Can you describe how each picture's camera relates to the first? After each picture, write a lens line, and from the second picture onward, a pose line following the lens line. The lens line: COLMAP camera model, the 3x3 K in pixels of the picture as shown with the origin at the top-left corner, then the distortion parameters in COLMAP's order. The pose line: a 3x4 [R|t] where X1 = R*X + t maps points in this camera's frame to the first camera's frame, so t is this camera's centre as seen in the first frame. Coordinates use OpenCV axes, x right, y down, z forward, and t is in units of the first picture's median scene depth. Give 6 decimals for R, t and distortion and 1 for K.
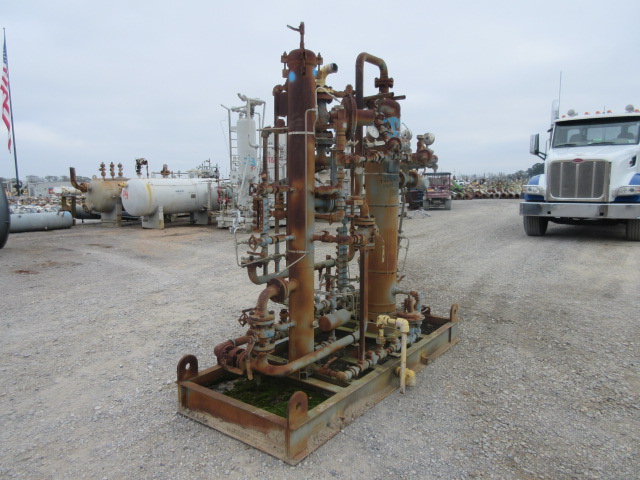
lens RADIAL K [[479.4, 0, 318.4], [0, 479.4, 236.9], [0, 0, 1]] dist [0.005891, -0.002128]
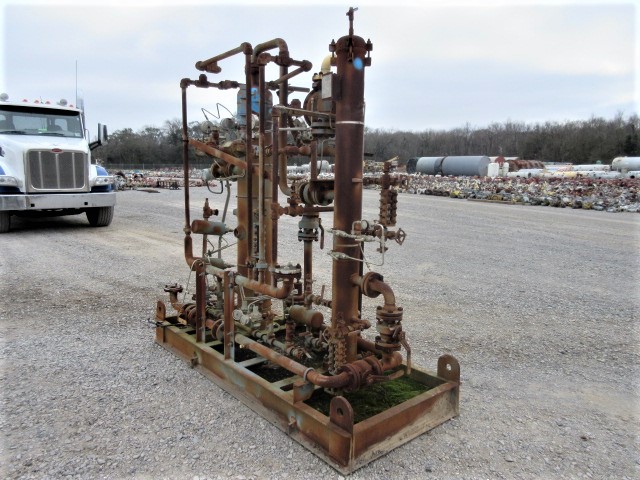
lens RADIAL K [[478.3, 0, 320.0], [0, 478.3, 240.0], [0, 0, 1]] dist [0.001663, -0.000001]
pose [[0.219605, -0.123103, 0.967791, -0.307892], [0.100477, 0.989586, 0.103075, -0.024413], [-0.970401, 0.074605, 0.229687, 0.264899]]
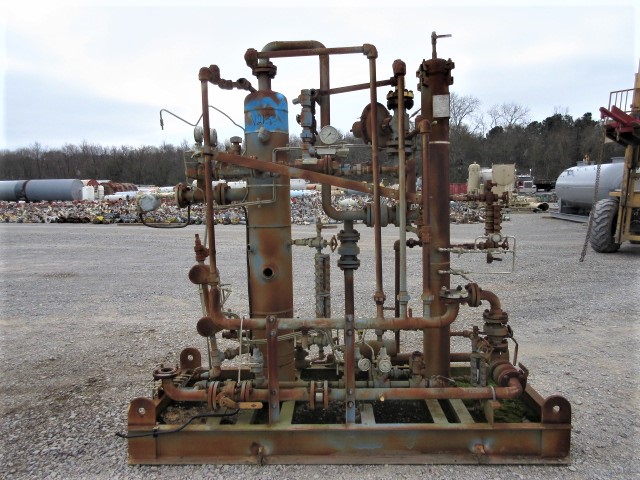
lens RADIAL K [[479.4, 0, 318.4], [0, 479.4, 236.9], [0, 0, 1]] dist [0.005891, -0.002128]
pose [[-0.573705, -0.050843, 0.817483, -0.212663], [0.125205, 0.980897, 0.148875, -0.062090], [-0.809436, 0.187763, -0.556380, 0.565977]]
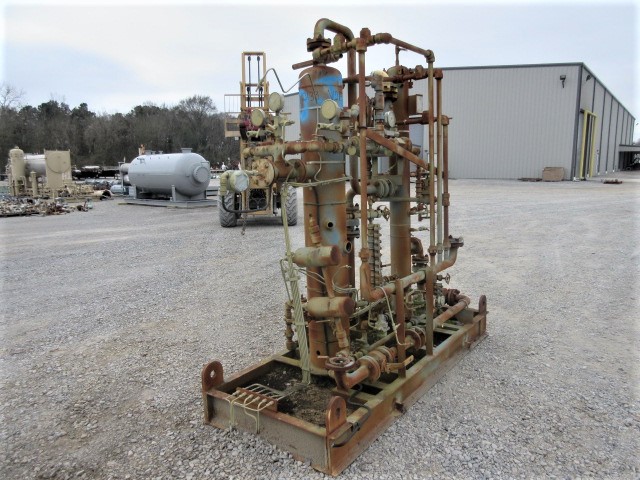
lens RADIAL K [[479.4, 0, 318.4], [0, 479.4, 236.9], [0, 0, 1]] dist [0.005891, -0.002128]
pose [[-0.999151, 0.041068, -0.003121, 0.082195], [0.038902, 0.965898, 0.255984, -0.086959], [0.013527, 0.255645, -0.966676, 0.733828]]
